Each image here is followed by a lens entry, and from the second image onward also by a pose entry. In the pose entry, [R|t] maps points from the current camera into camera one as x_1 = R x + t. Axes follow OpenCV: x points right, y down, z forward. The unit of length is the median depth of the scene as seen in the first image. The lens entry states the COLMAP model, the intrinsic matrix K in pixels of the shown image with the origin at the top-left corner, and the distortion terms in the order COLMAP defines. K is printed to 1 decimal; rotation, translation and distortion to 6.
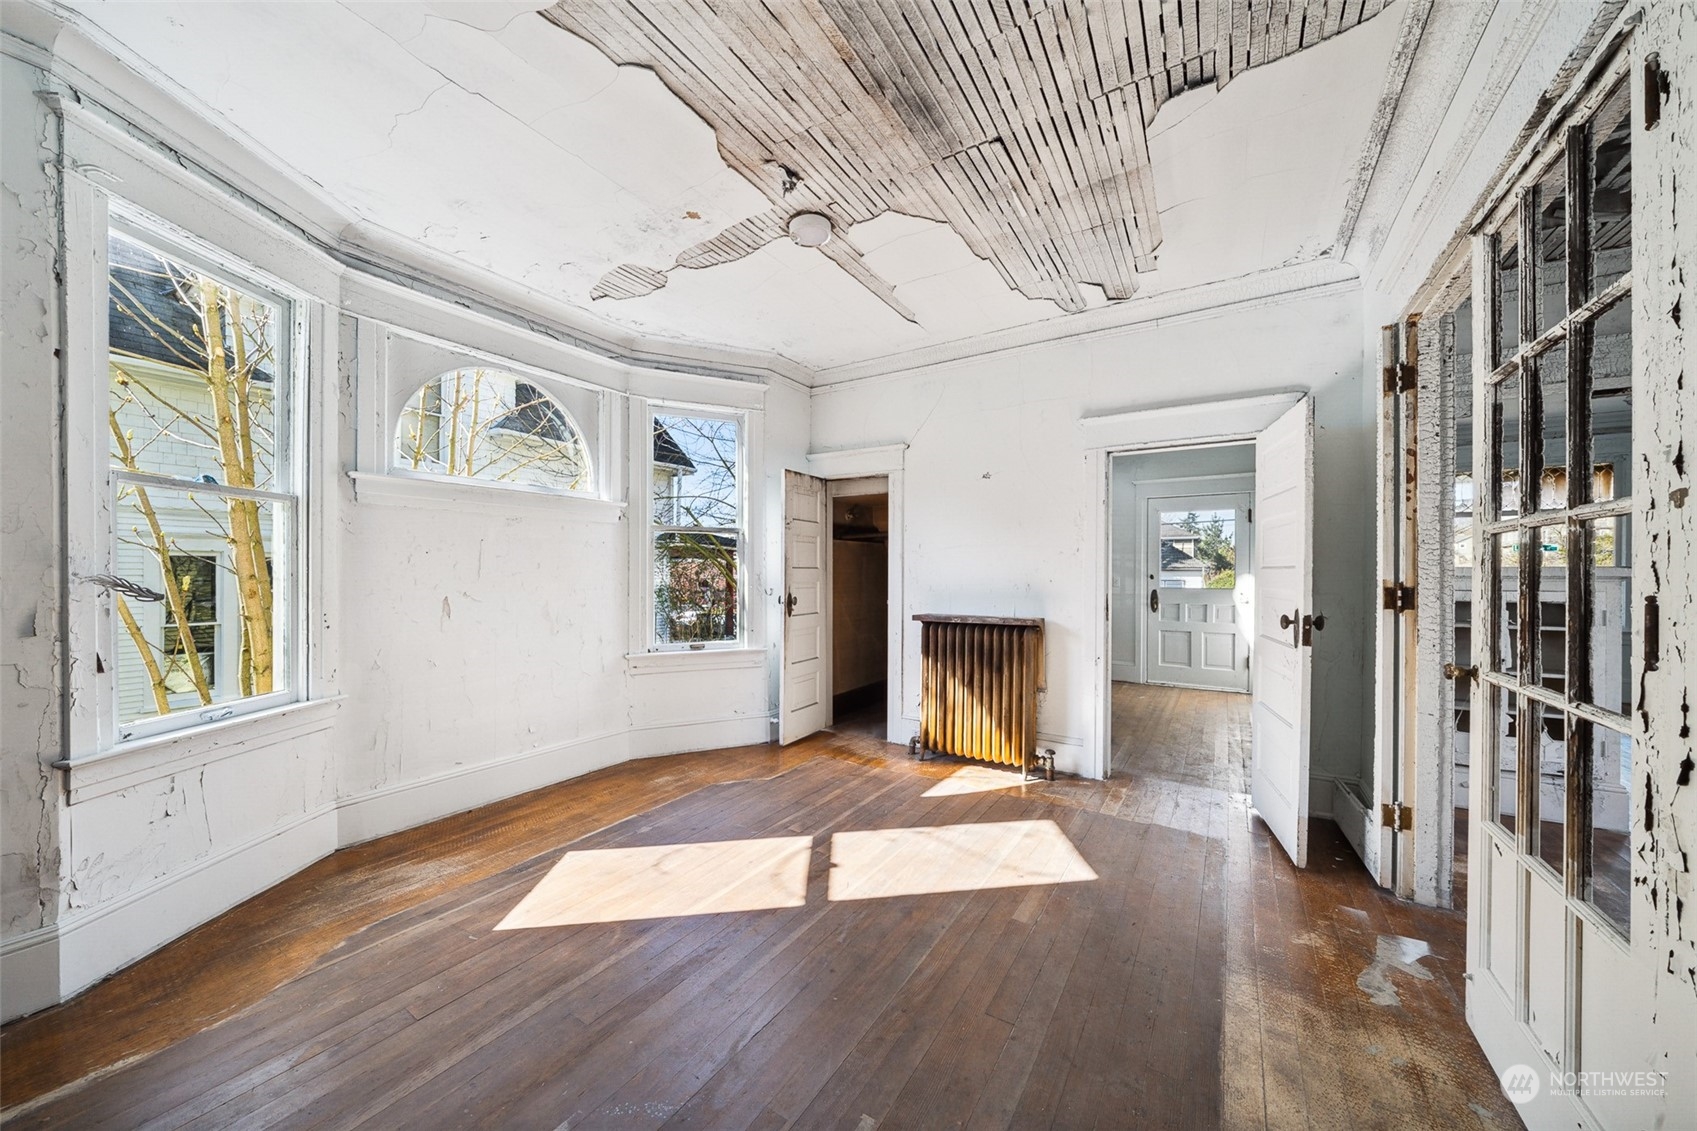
lens RADIAL K [[588.5, 0, 849.1], [0, 588.5, 573.3], [0, 0, 1]] dist [-0.000710, -0.000107]
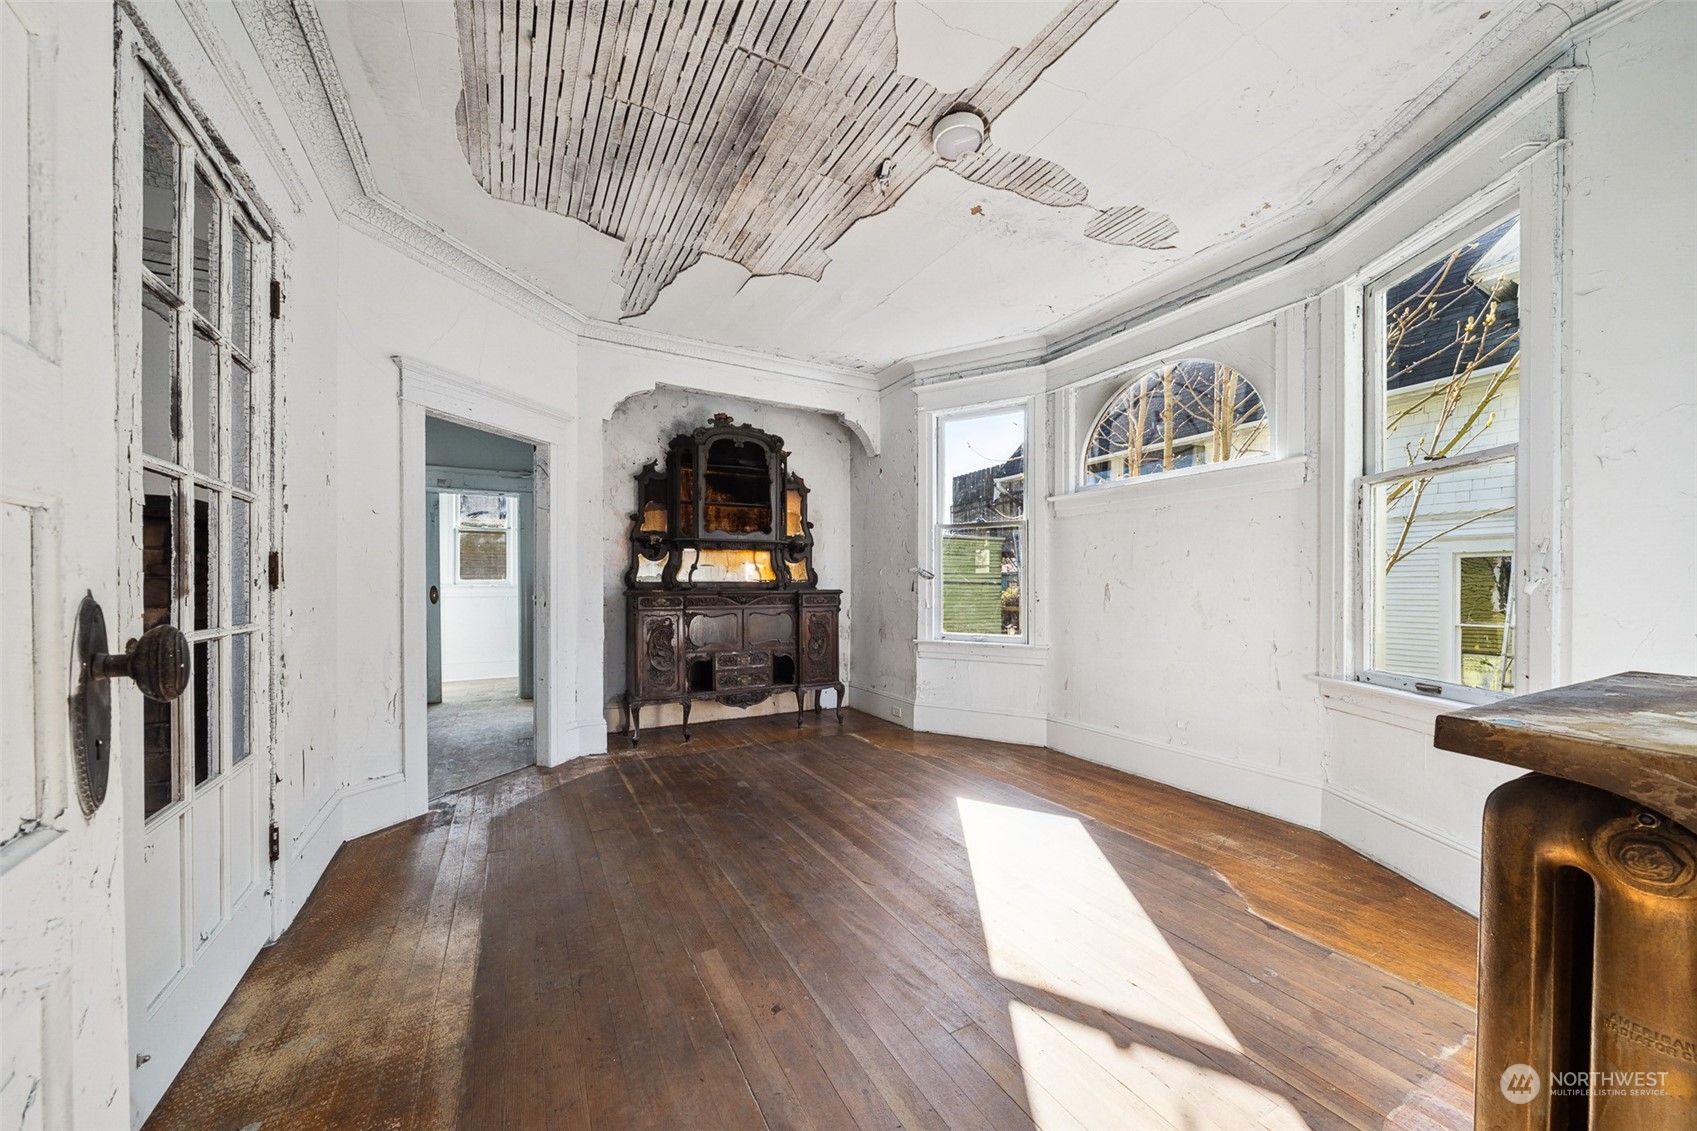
lens RADIAL K [[588.5, 0, 818.1], [0, 588.5, 585.8], [0, 0, 1]] dist [-0.000710, -0.000107]
pose [[-0.495605, -0.001691, -0.868546, 0.692425], [-0.003124, 0.999995, -0.000165, 0.048508], [0.868542, 0.002632, -0.495608, 1.139597]]
